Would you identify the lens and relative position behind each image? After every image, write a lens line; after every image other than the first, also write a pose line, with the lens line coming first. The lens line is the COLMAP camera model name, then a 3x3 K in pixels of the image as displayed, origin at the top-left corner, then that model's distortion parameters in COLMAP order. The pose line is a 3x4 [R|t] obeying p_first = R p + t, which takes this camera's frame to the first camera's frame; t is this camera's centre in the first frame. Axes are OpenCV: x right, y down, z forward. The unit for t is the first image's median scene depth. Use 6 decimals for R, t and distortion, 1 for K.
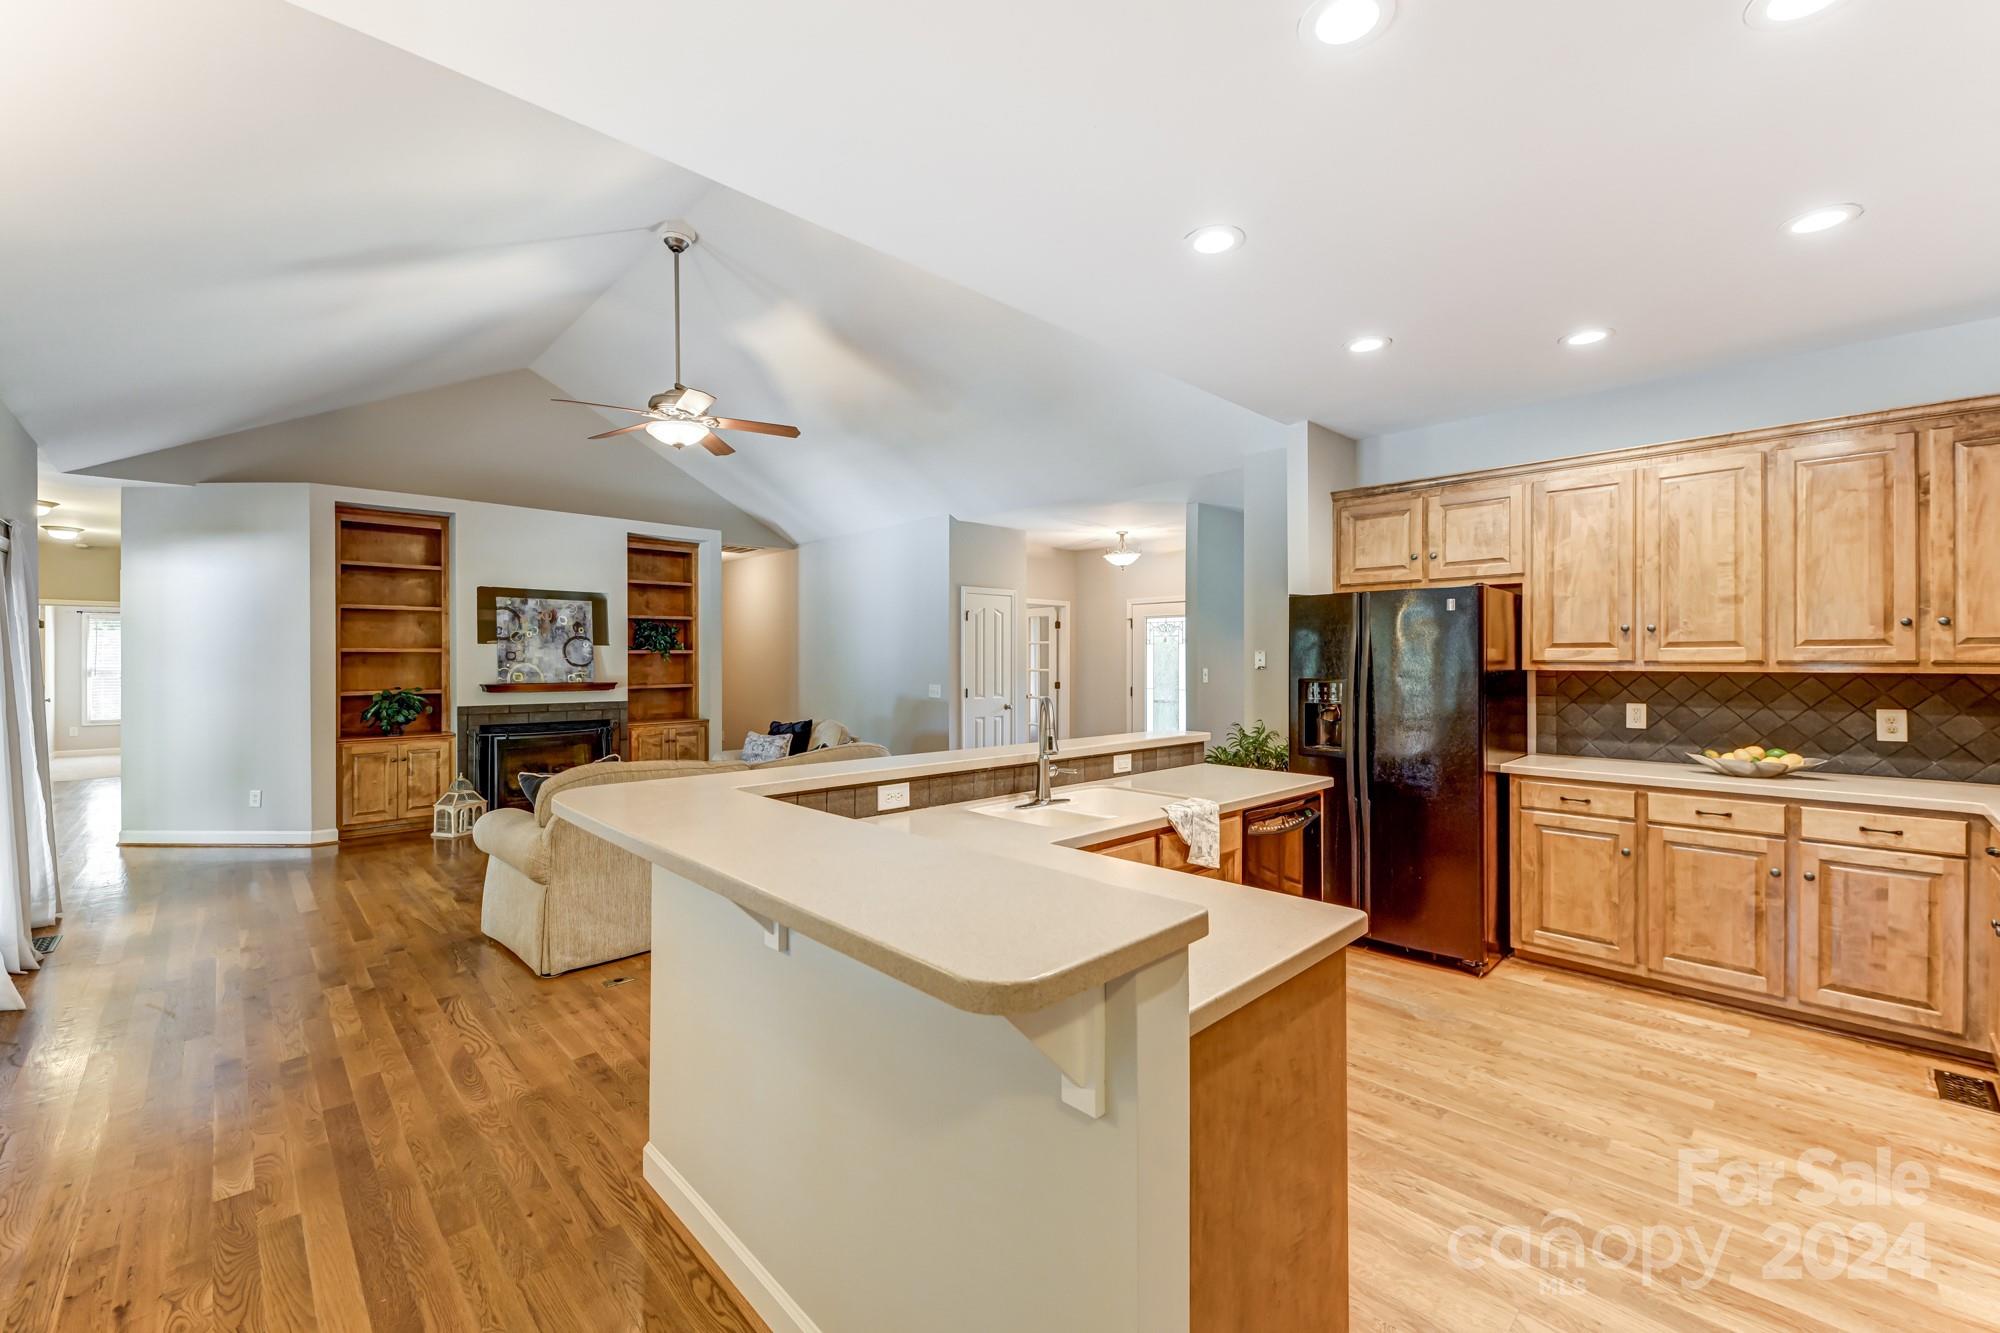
lens RADIAL K [[803.7, 0, 1003.9], [0, 803.7, 656.8], [0, 0, 1]] dist [0.003624, 0.000202]
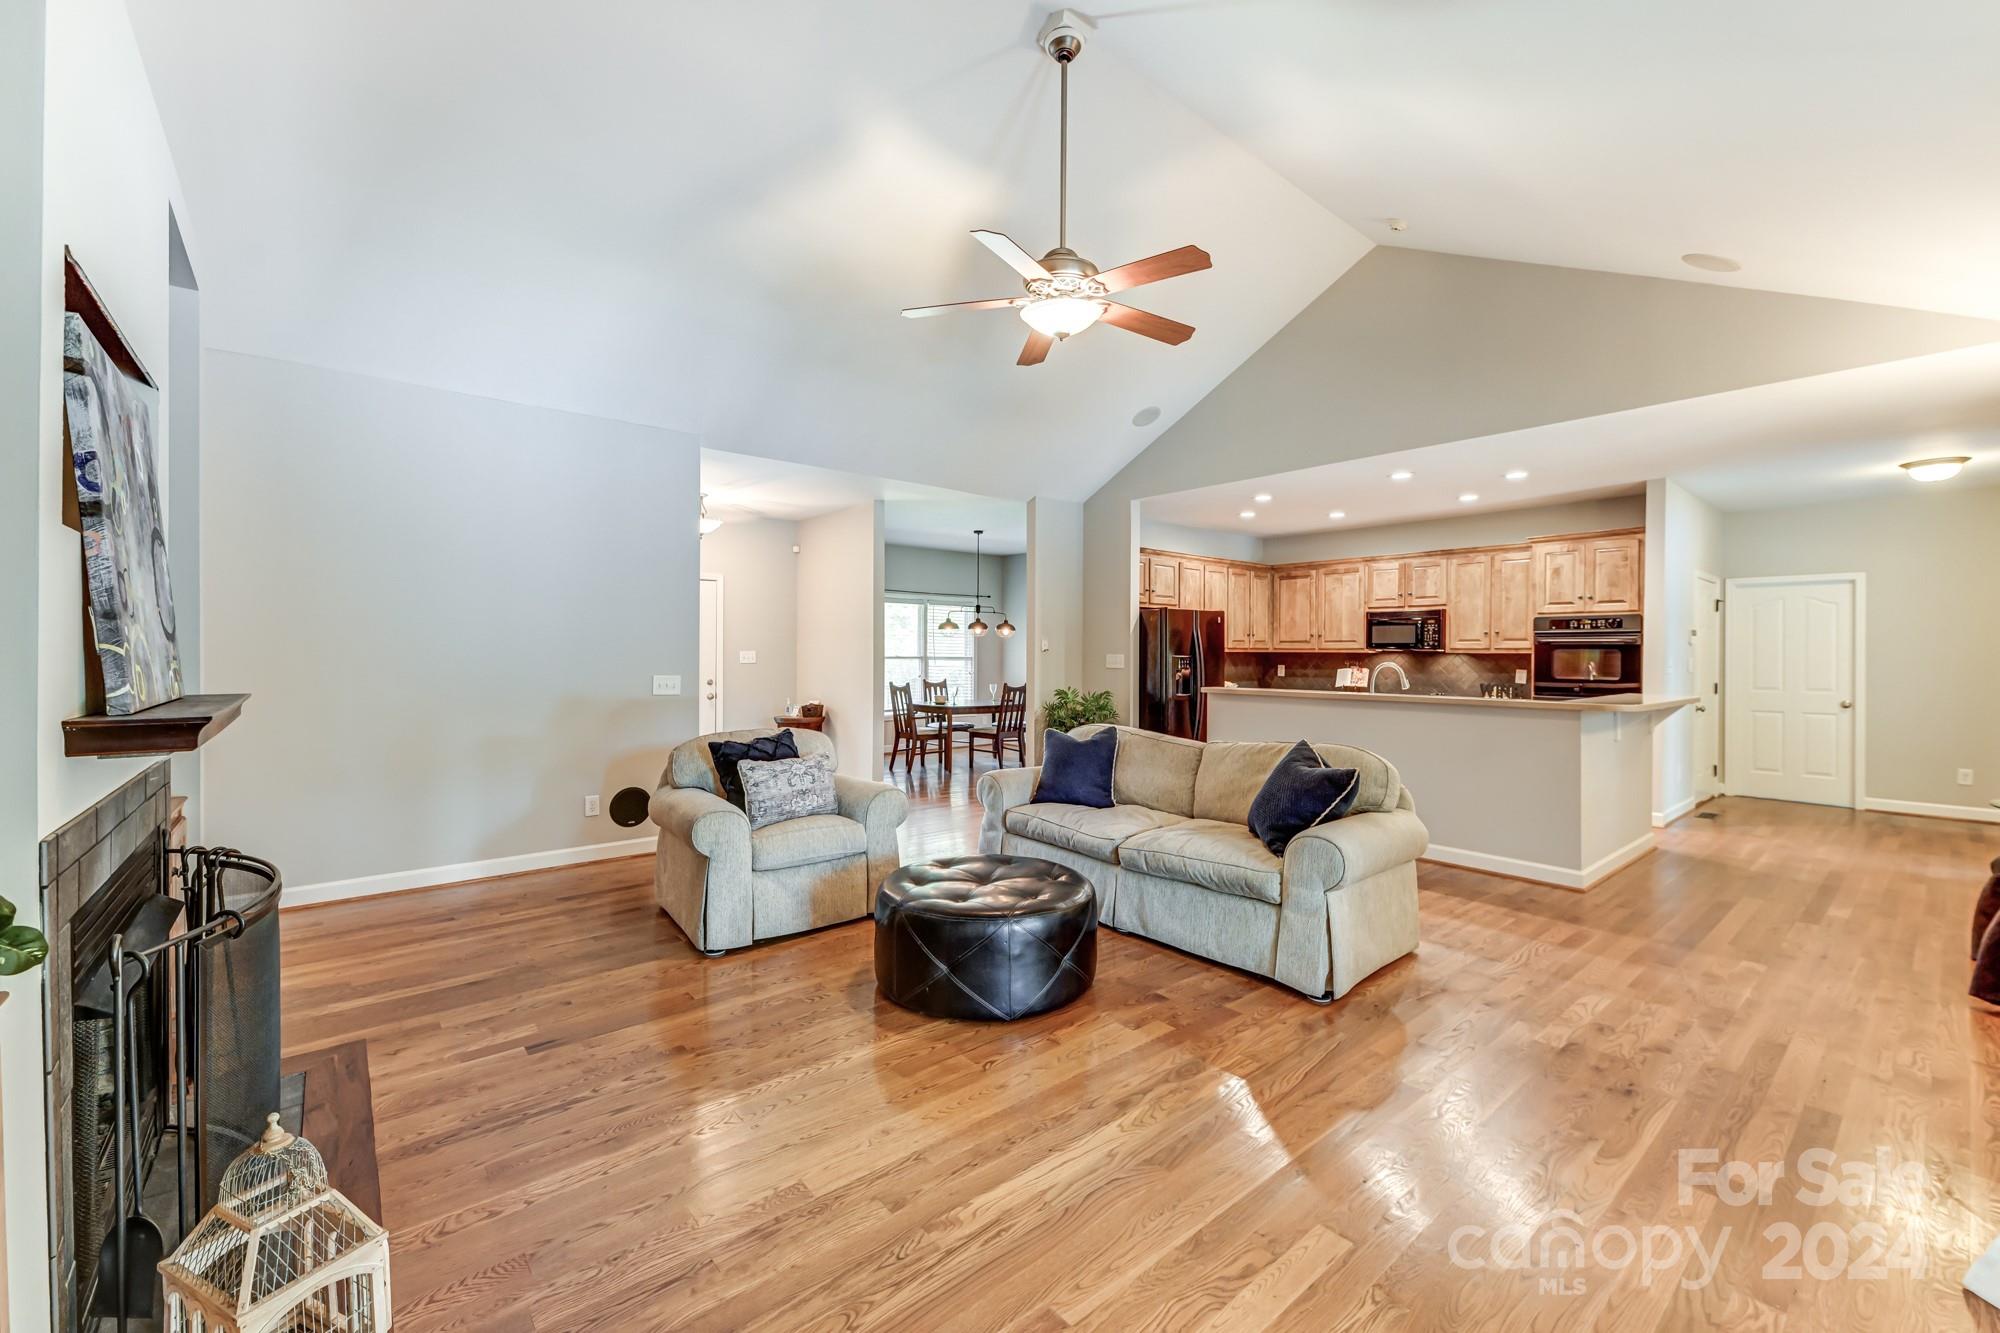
lens RADIAL K [[798.8, 0, 999.0], [0, 798.8, 652.0], [0, 0, 1]] dist [0.015726, -0.009712]
pose [[0.081443, 0.002705, 0.996674, -0.814332], [-0.011127, 0.999936, -0.001805, 0.015513], [-0.996616, -0.010943, 0.081468, 0.722780]]
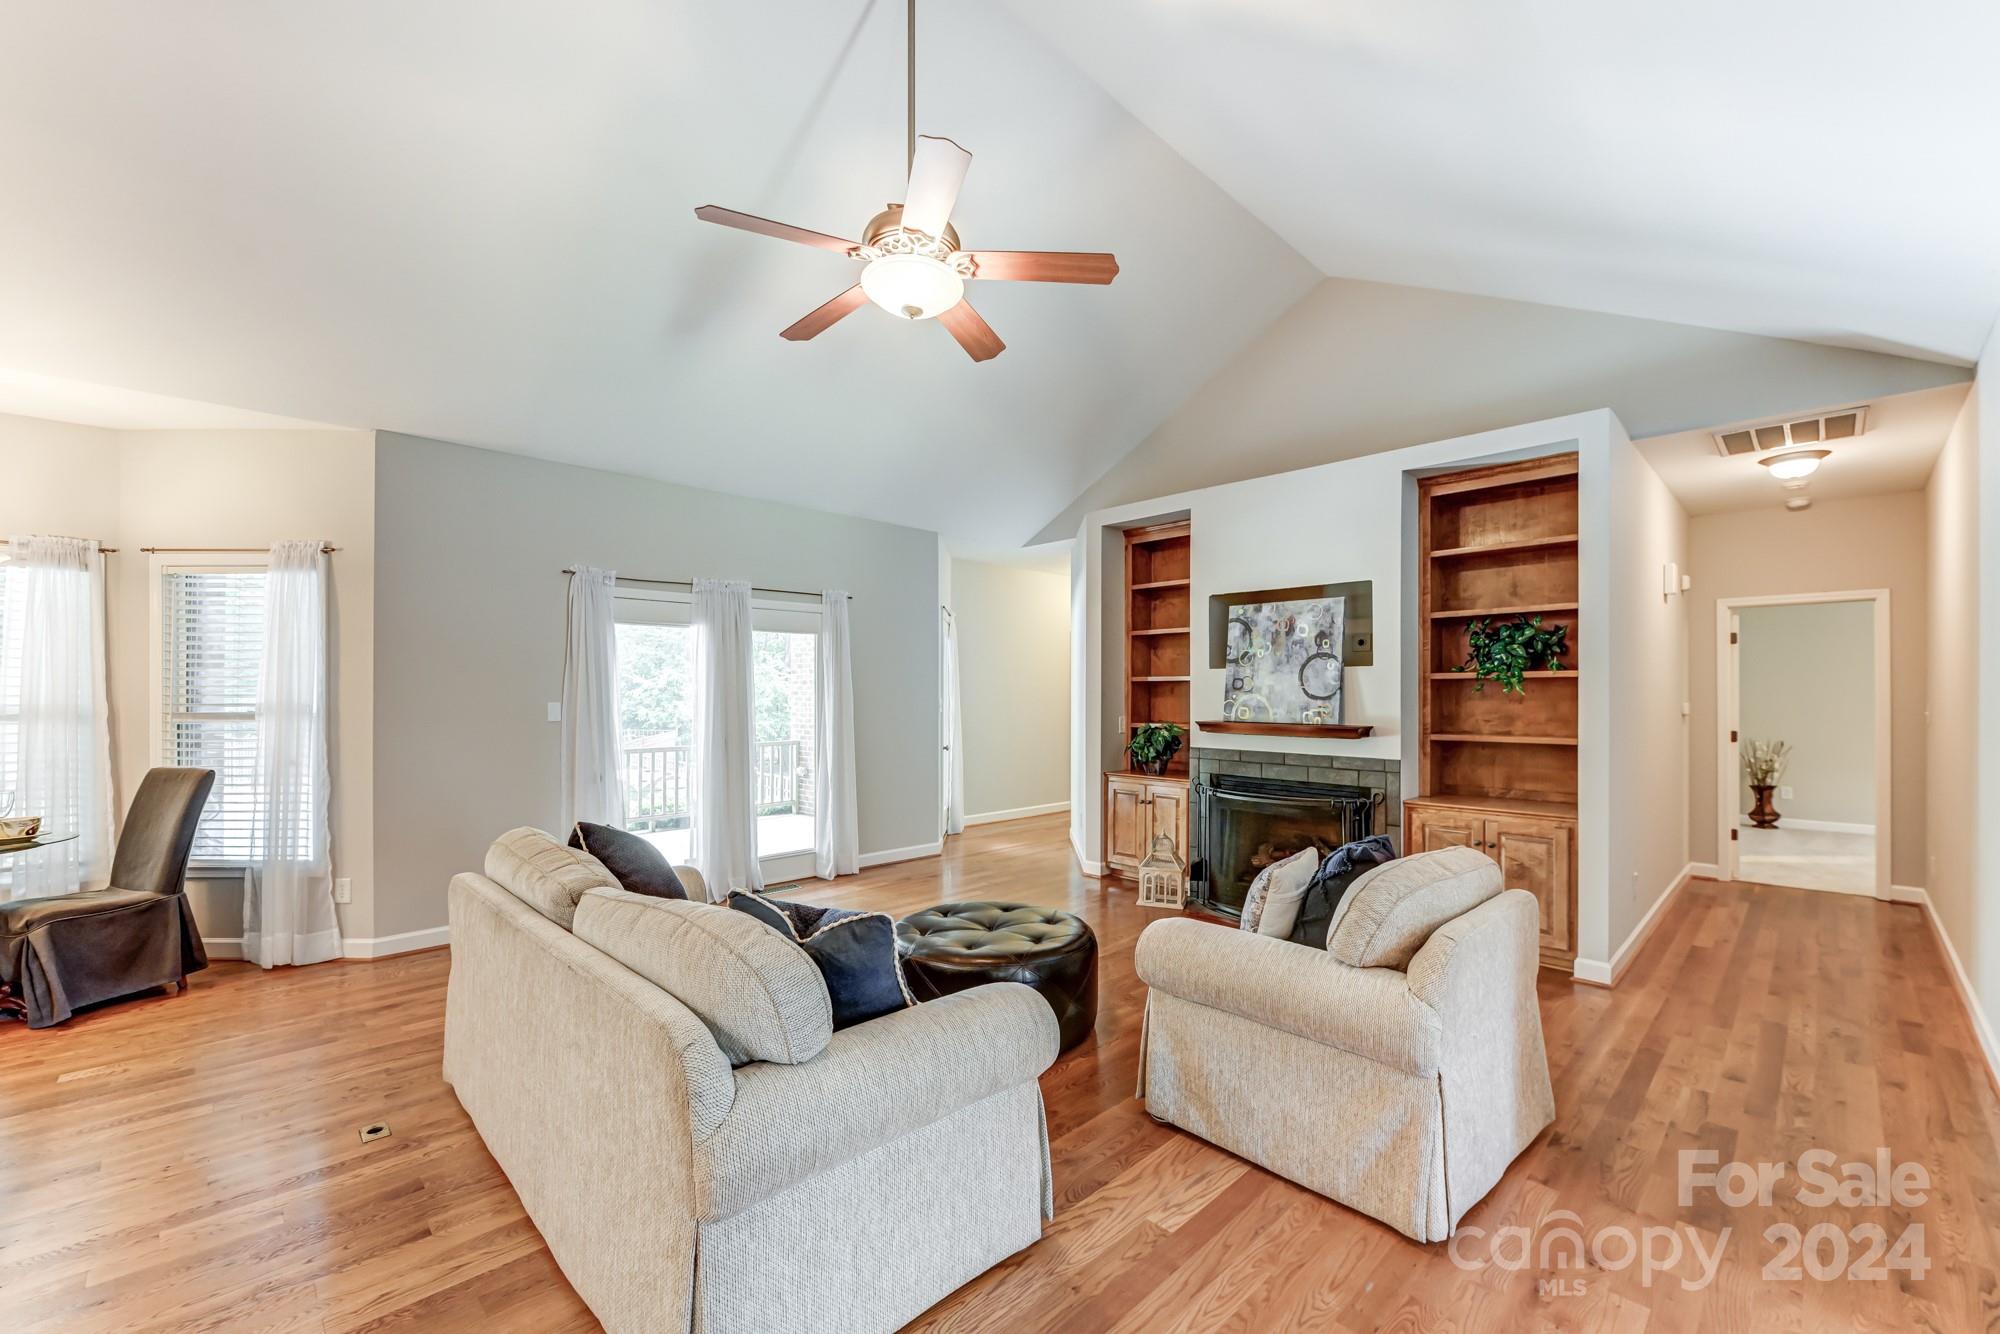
lens RADIAL K [[799.9, 0, 1022.3], [0, 799.9, 694.6], [0, 0, 1]] dist [0.004243, -0.005468]
pose [[0.008064, 0.006085, -0.999949, 0.118860], [0.000776, 0.999981, 0.006092, 0.003919], [0.999967, -0.000825, 0.008059, 0.778914]]
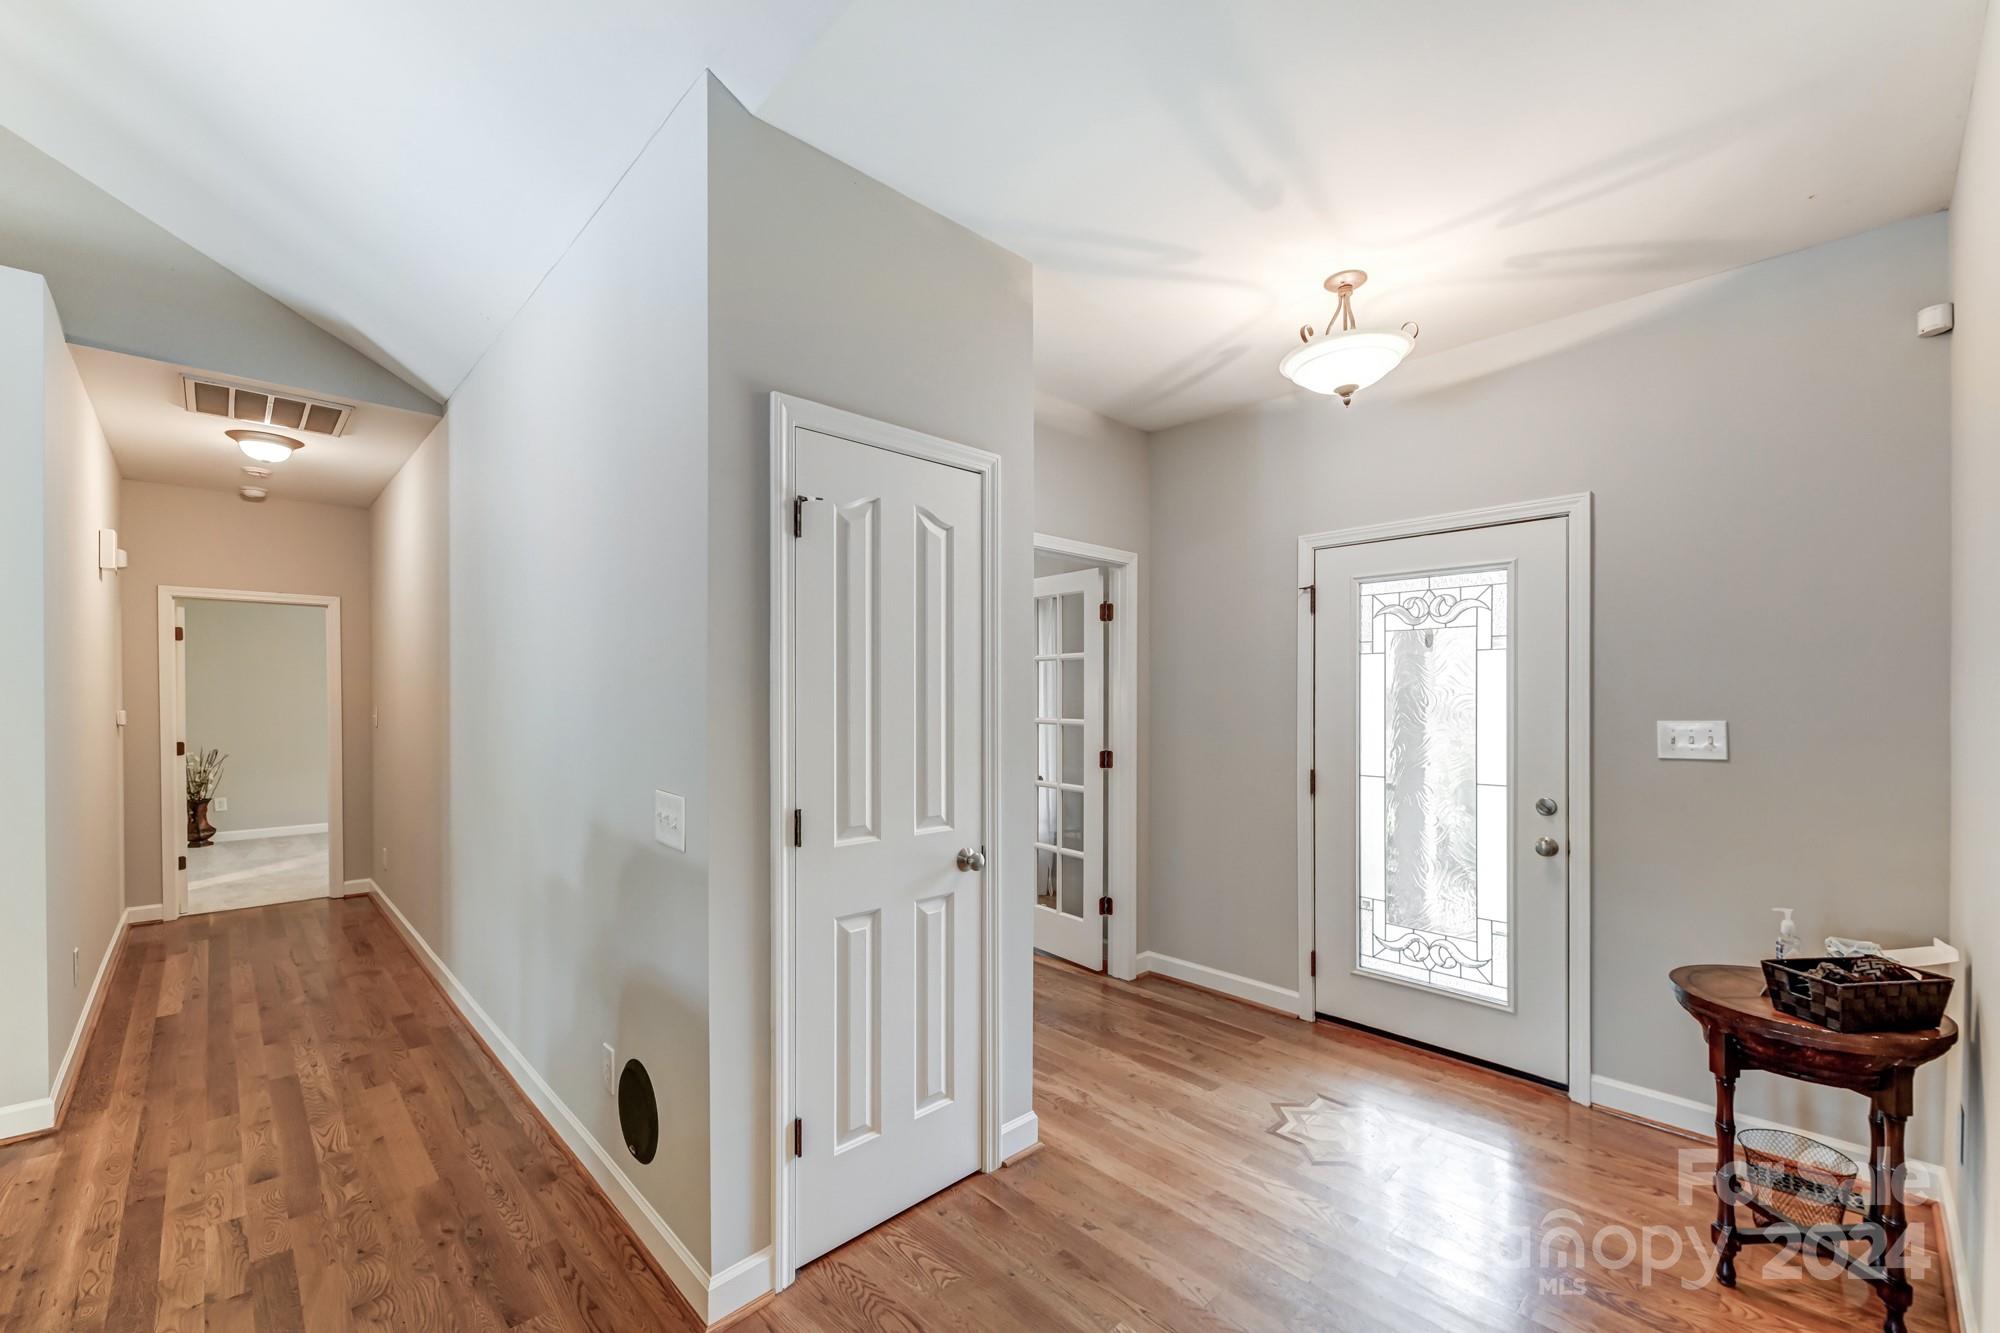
lens RADIAL K [[804.2, 0, 998.9], [0, 804.2, 698.1], [0, 0, 1]] dist [0.000653, -0.006850]
pose [[0.999991, 0.001740, -0.003947, 0.018864], [-0.001724, 0.999990, 0.004018, 0.003981], [0.003954, -0.004011, 0.999984, 0.820221]]
